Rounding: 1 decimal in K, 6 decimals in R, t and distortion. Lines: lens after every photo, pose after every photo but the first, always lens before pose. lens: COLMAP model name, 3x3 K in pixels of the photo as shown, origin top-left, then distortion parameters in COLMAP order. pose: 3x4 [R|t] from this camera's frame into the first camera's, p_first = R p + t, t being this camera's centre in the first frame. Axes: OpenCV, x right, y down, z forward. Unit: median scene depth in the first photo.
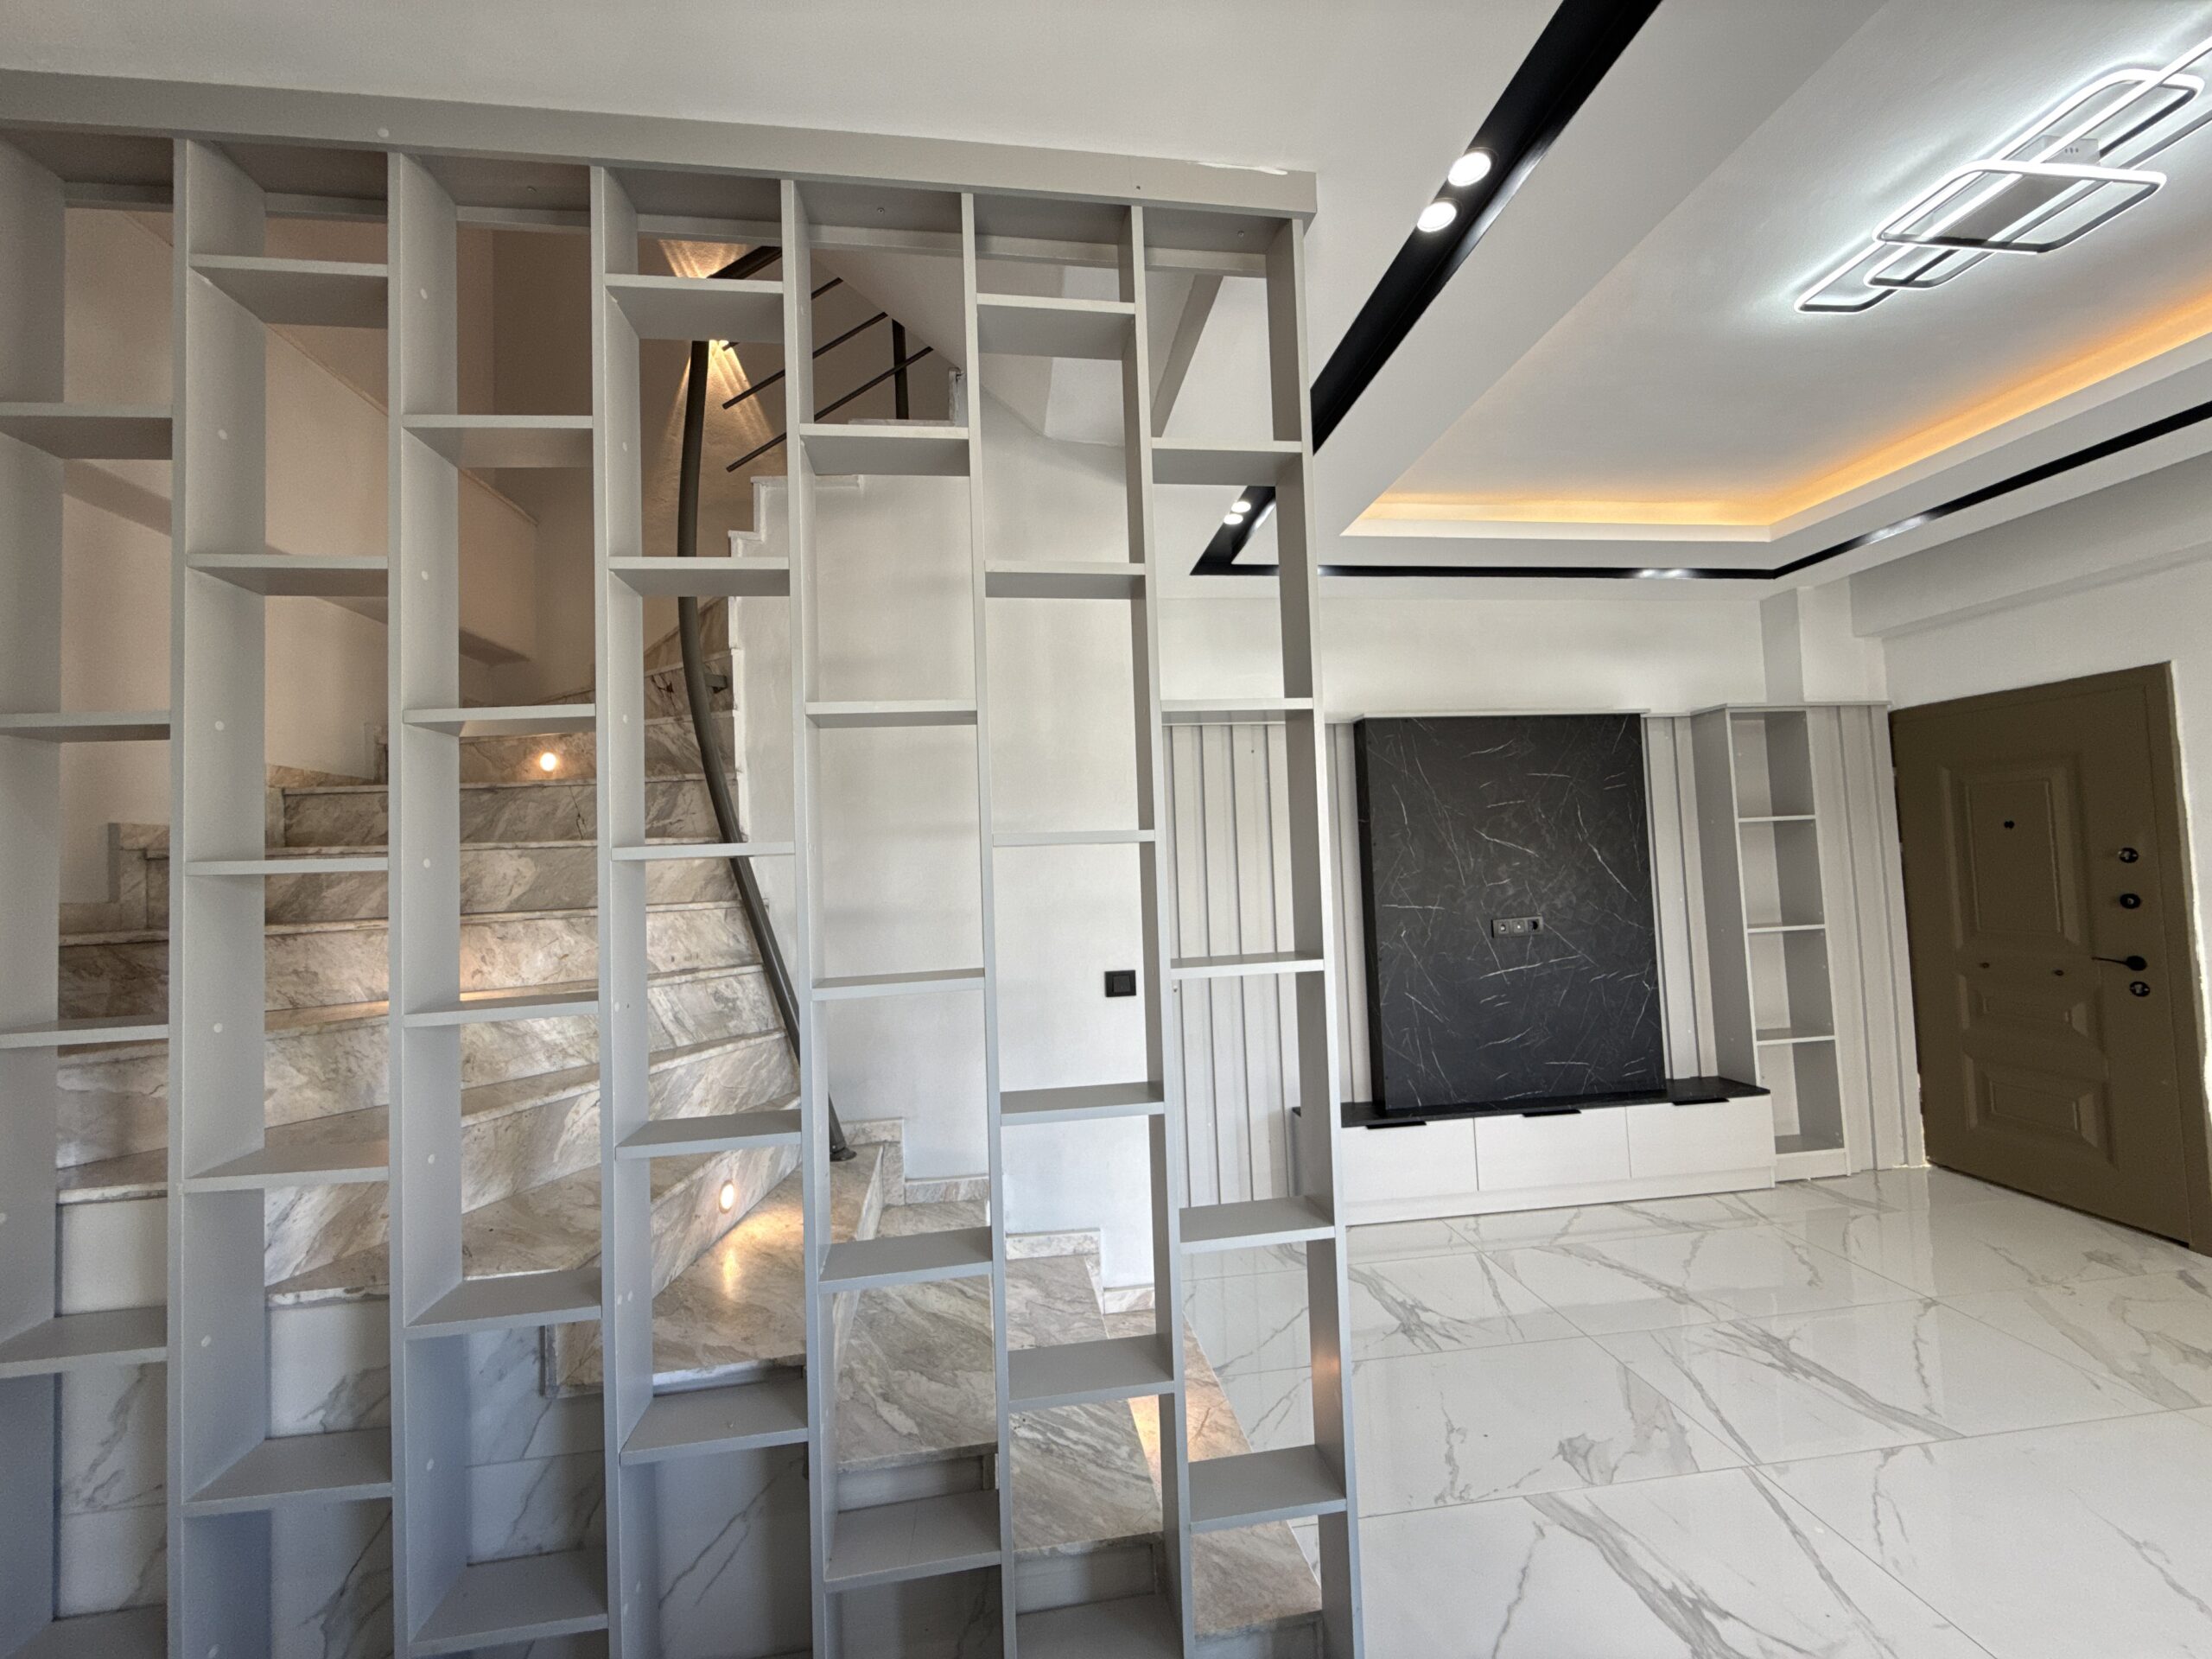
lens RADIAL K [[881.4, 0, 1104.9], [0, 881.4, 829.4], [0, 0, 1]] dist [-0.000372, 0.000287]
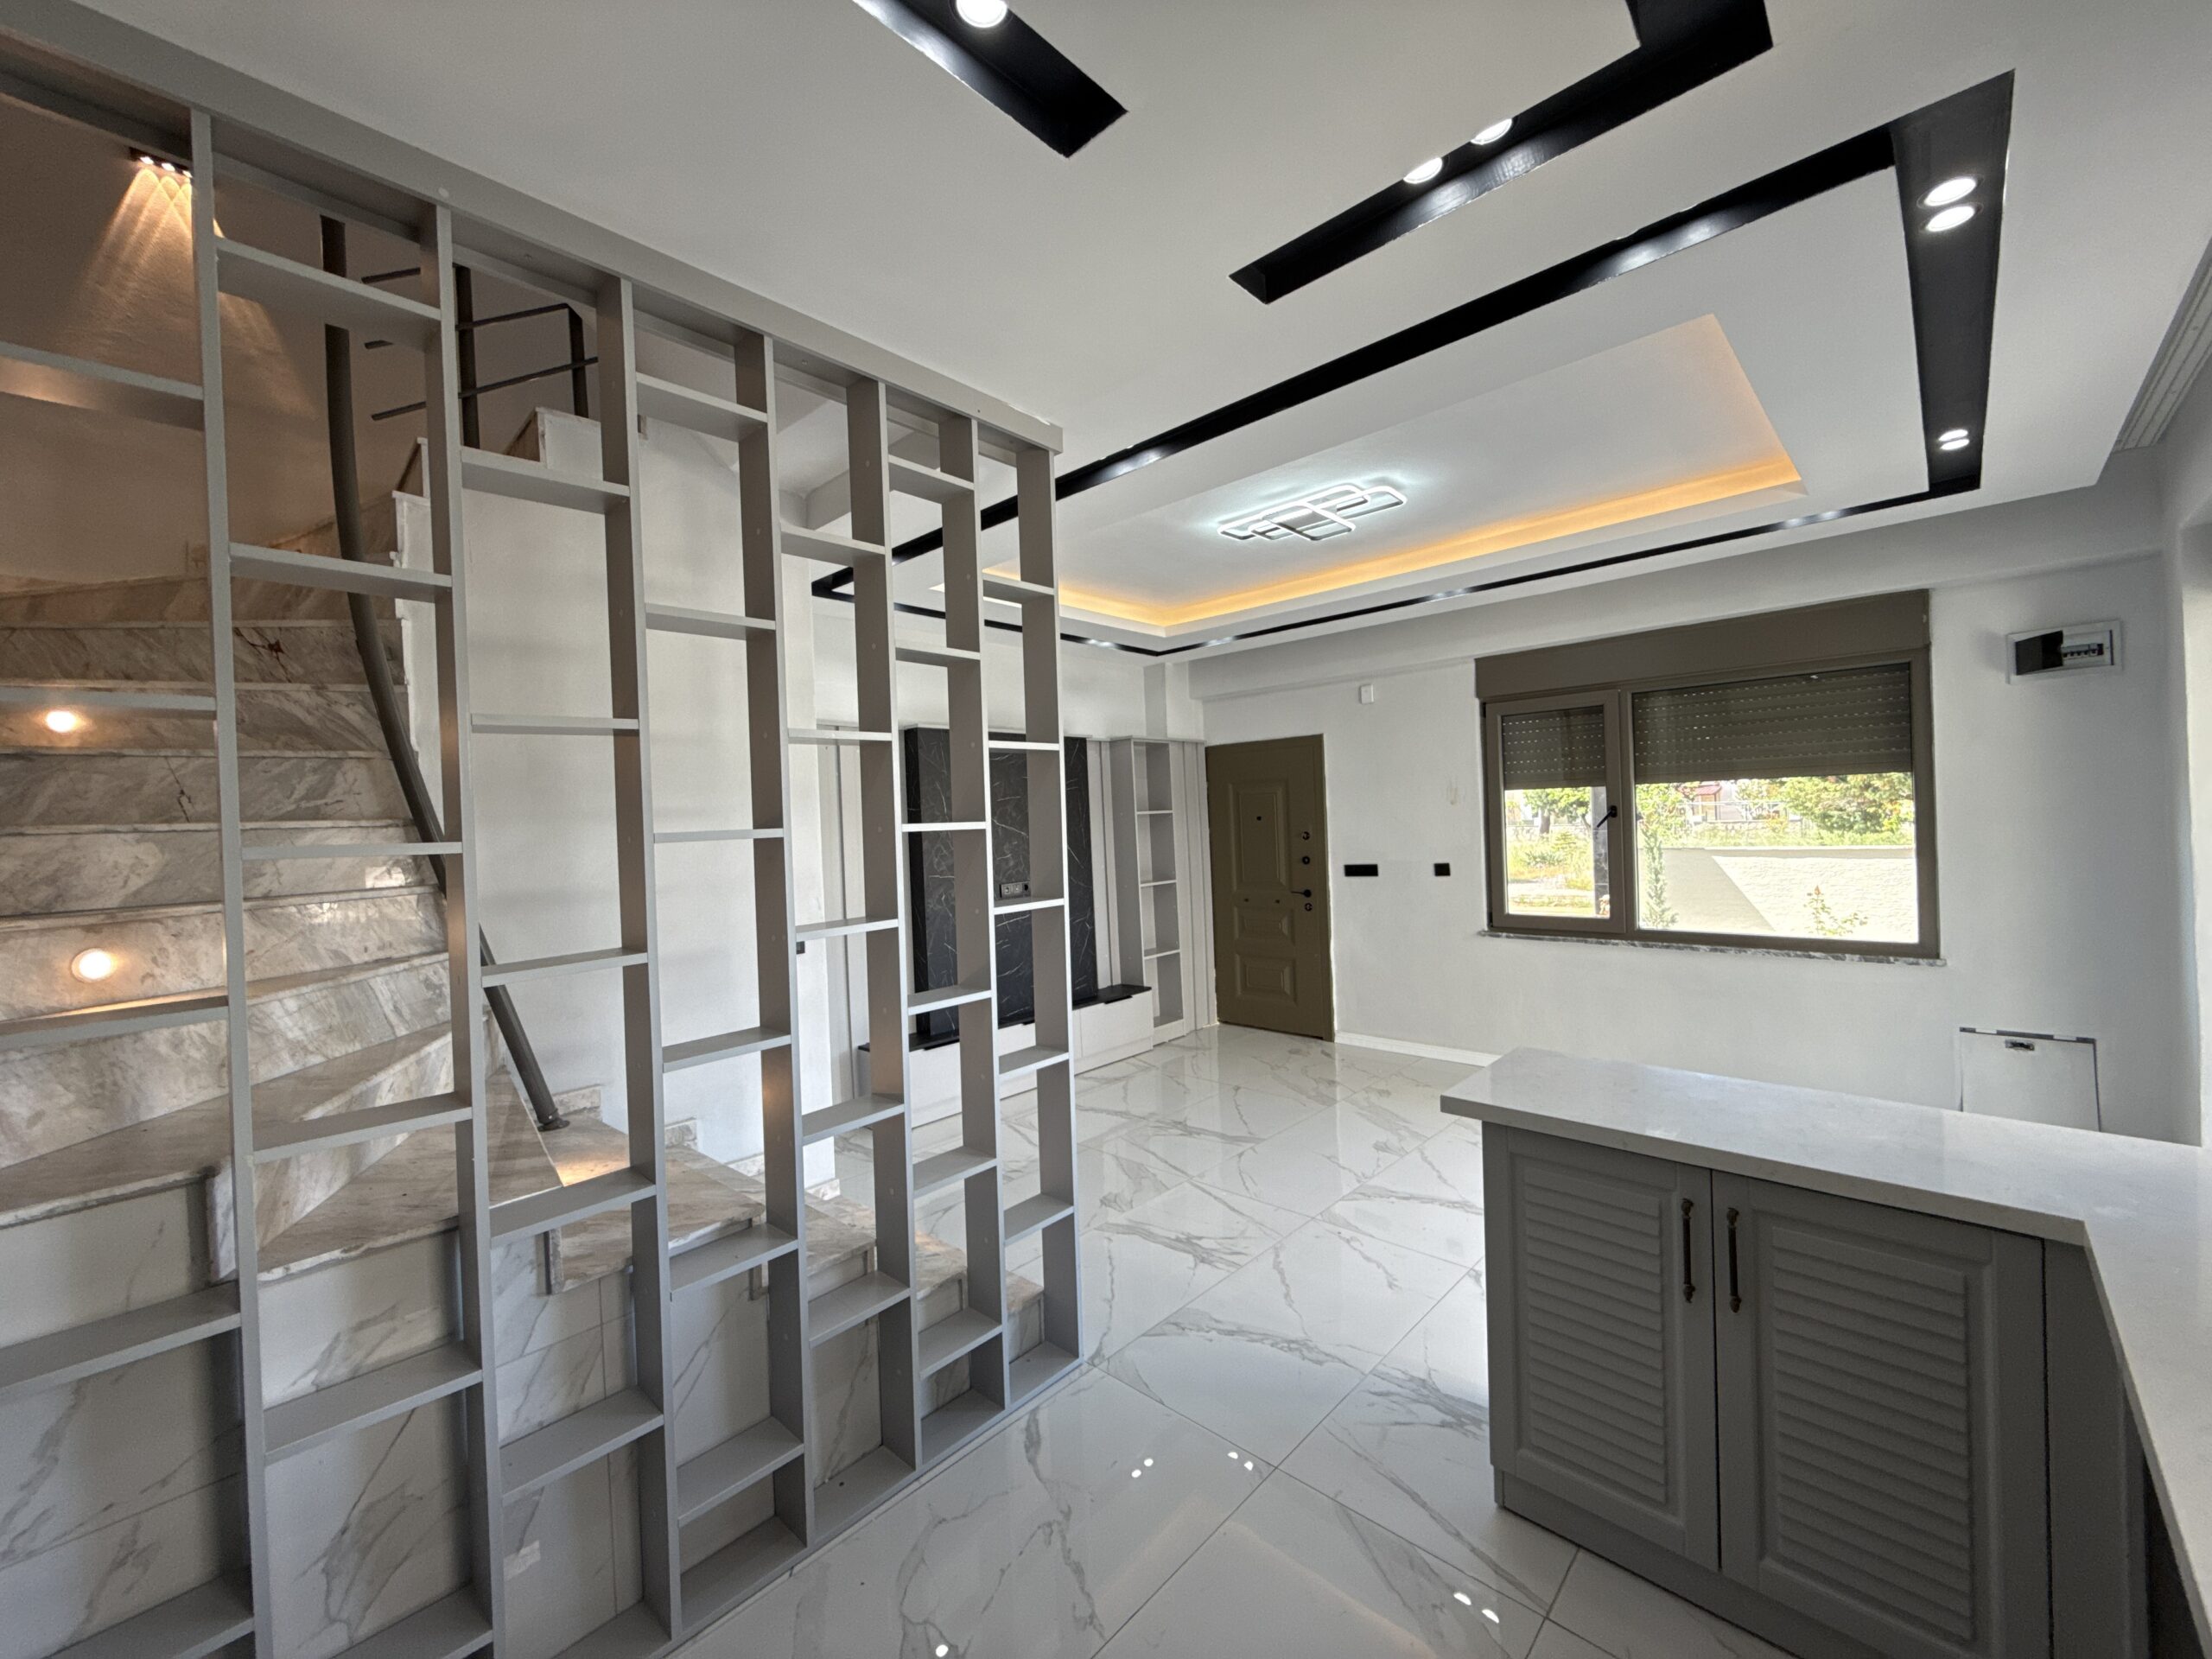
lens RADIAL K [[881.4, 0, 1098.4], [0, 881.4, 826.6], [0, 0, 1]] dist [-0.000372, 0.000287]
pose [[0.774444, 0.004559, 0.632626, -0.451178], [-0.015891, 0.999799, 0.012248, -0.007434], [-0.632443, -0.019538, 0.774360, -0.207955]]
